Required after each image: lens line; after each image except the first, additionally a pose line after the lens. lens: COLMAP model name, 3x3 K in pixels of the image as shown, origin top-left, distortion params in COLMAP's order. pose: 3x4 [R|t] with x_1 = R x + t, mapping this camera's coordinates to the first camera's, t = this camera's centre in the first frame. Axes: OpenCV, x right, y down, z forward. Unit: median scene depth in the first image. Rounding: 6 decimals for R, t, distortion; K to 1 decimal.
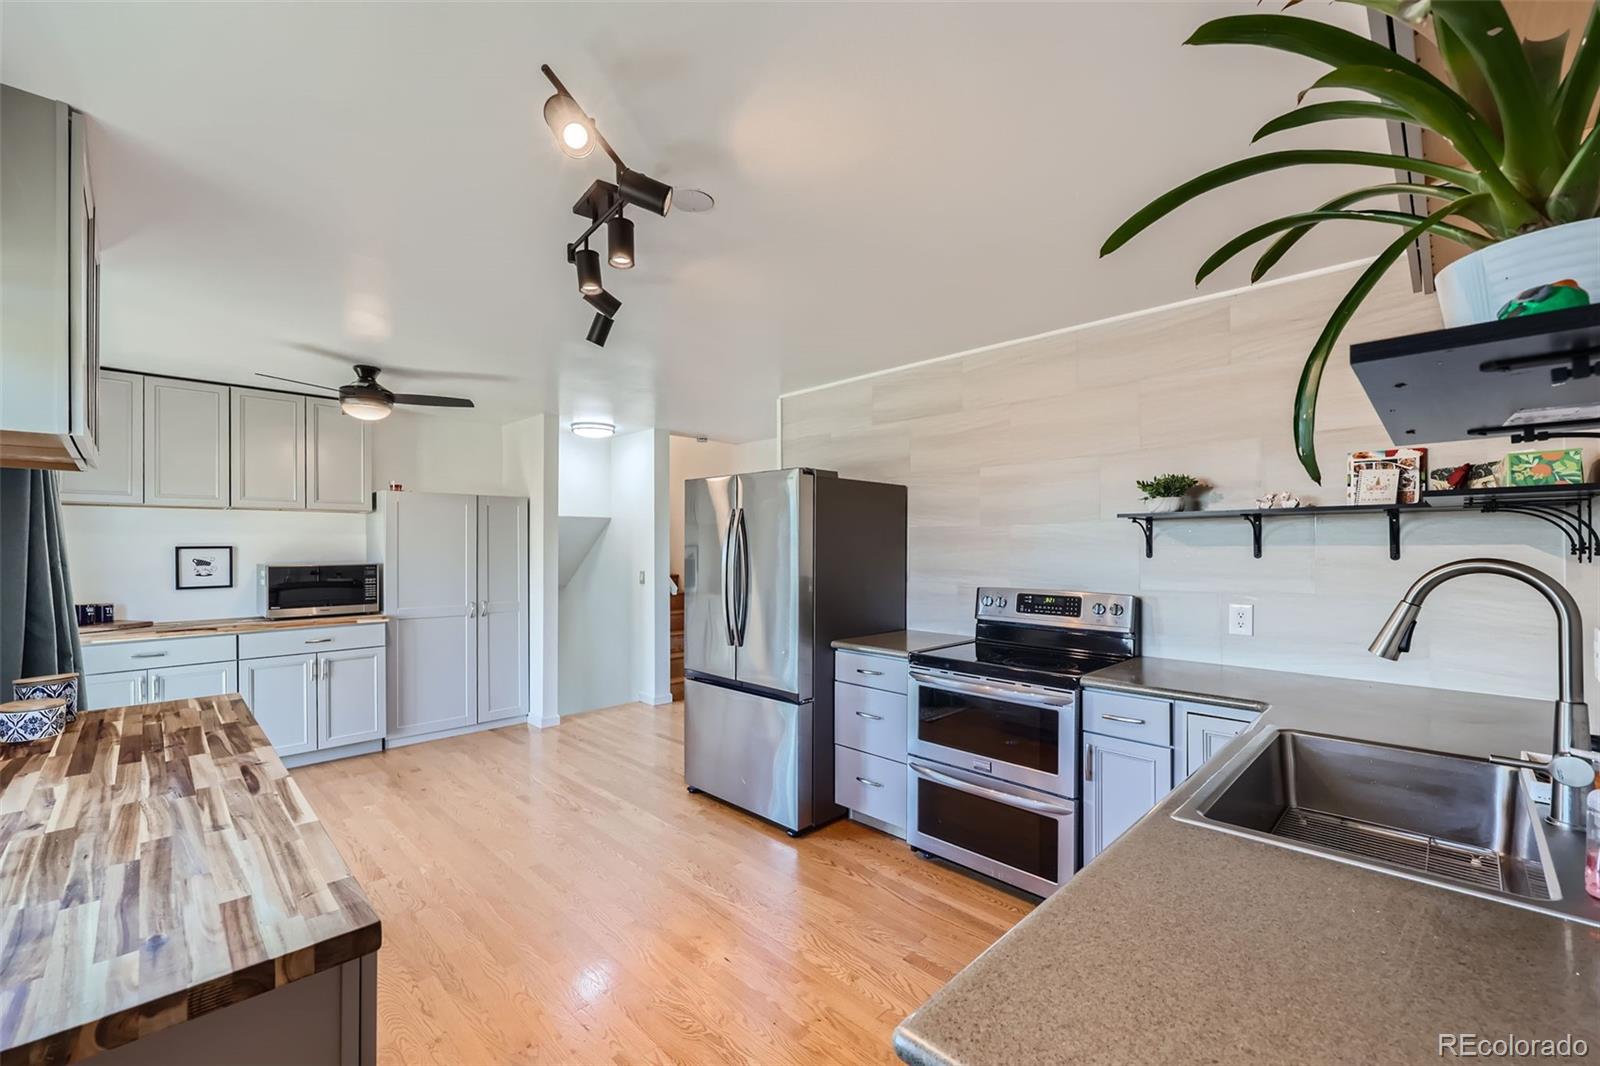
lens RADIAL K [[651.4, 0, 803.1], [0, 651.4, 547.1], [0, 0, 1]] dist [-0.001223, 0.000348]
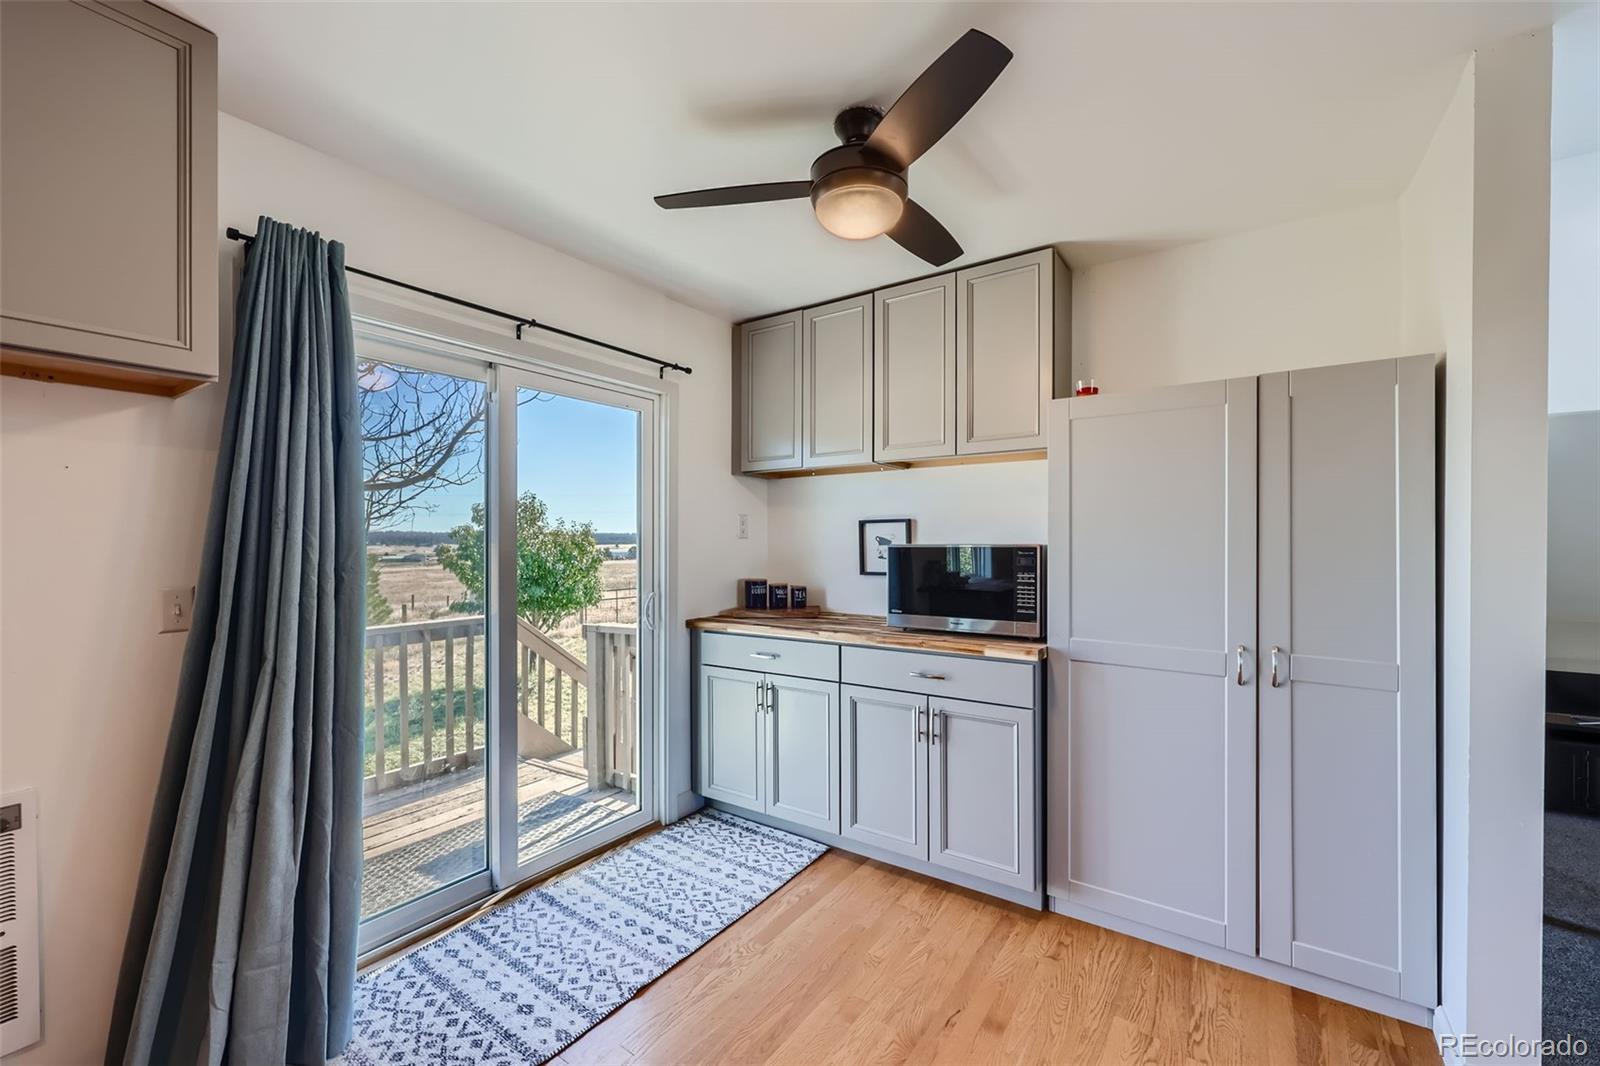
lens RADIAL K [[651.4, 0, 798.7], [0, 651.4, 537.4], [0, 0, 1]] dist [-0.001223, 0.000348]
pose [[0.172627, -0.003224, -0.984982, -0.238399], [0.001044, 0.999995, -0.003090, 0.027745], [0.984987, -0.000495, 0.172630, 0.987244]]
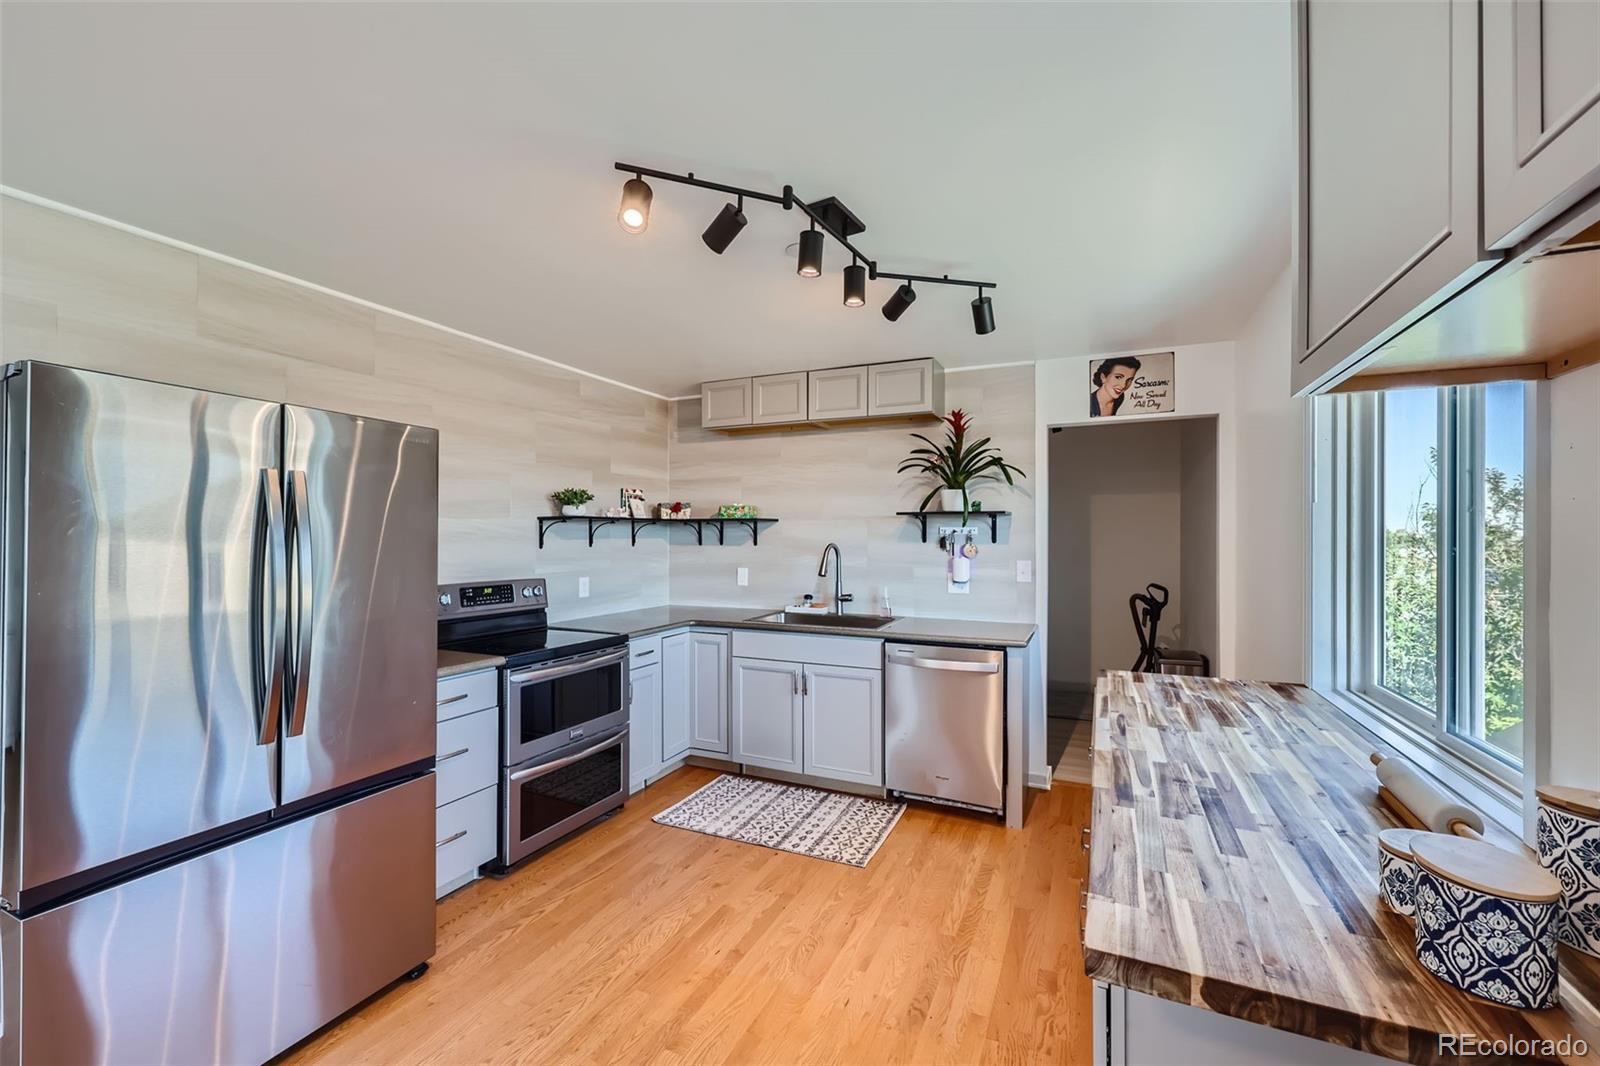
lens RADIAL K [[651.4, 0, 800.4], [0, 651.4, 531.7], [0, 0, 1]] dist [-0.001223, 0.000348]
pose [[-0.343660, 0.002479, 0.939091, -0.715301], [0.004310, 0.999990, -0.001062, -0.010337], [-0.939084, 0.003682, -0.343667, 0.791684]]
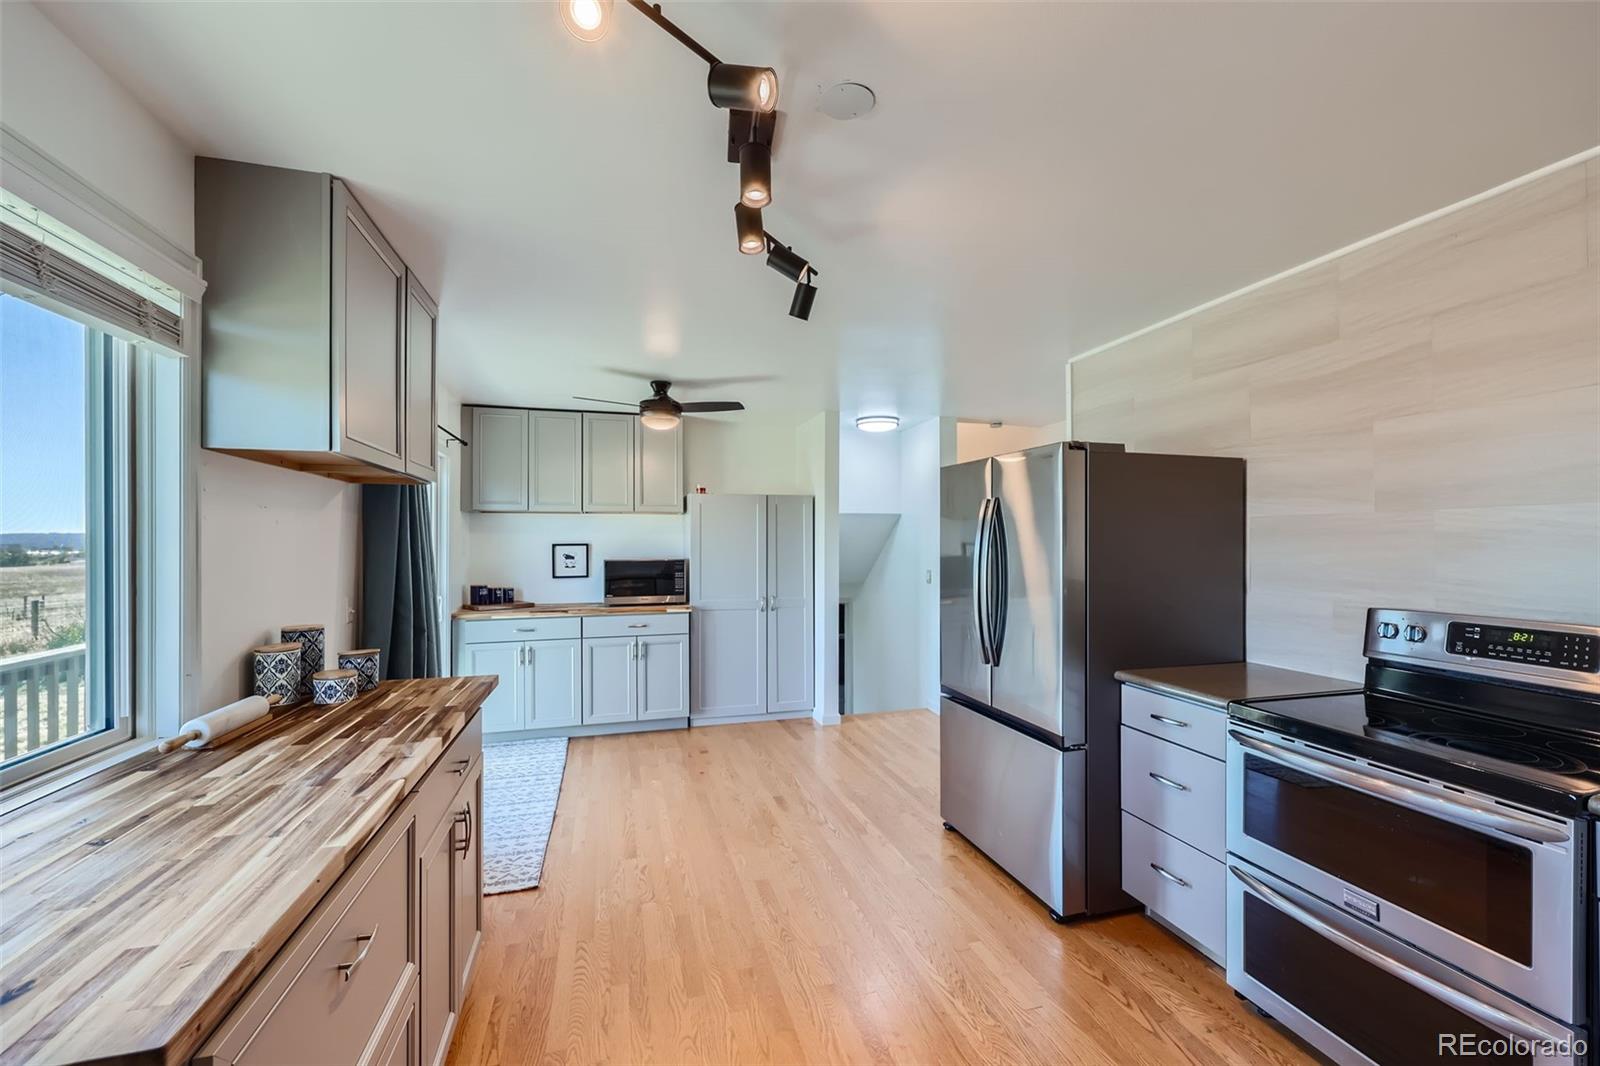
lens RADIAL K [[651.4, 0, 805.0], [0, 651.4, 538.3], [0, 0, 1]] dist [-0.001223, 0.000348]
pose [[0.876587, -0.003907, -0.481228, 0.087626], [0.000063, 0.999968, -0.008003, -0.002084], [0.481244, 0.006985, 0.876559, 0.164990]]
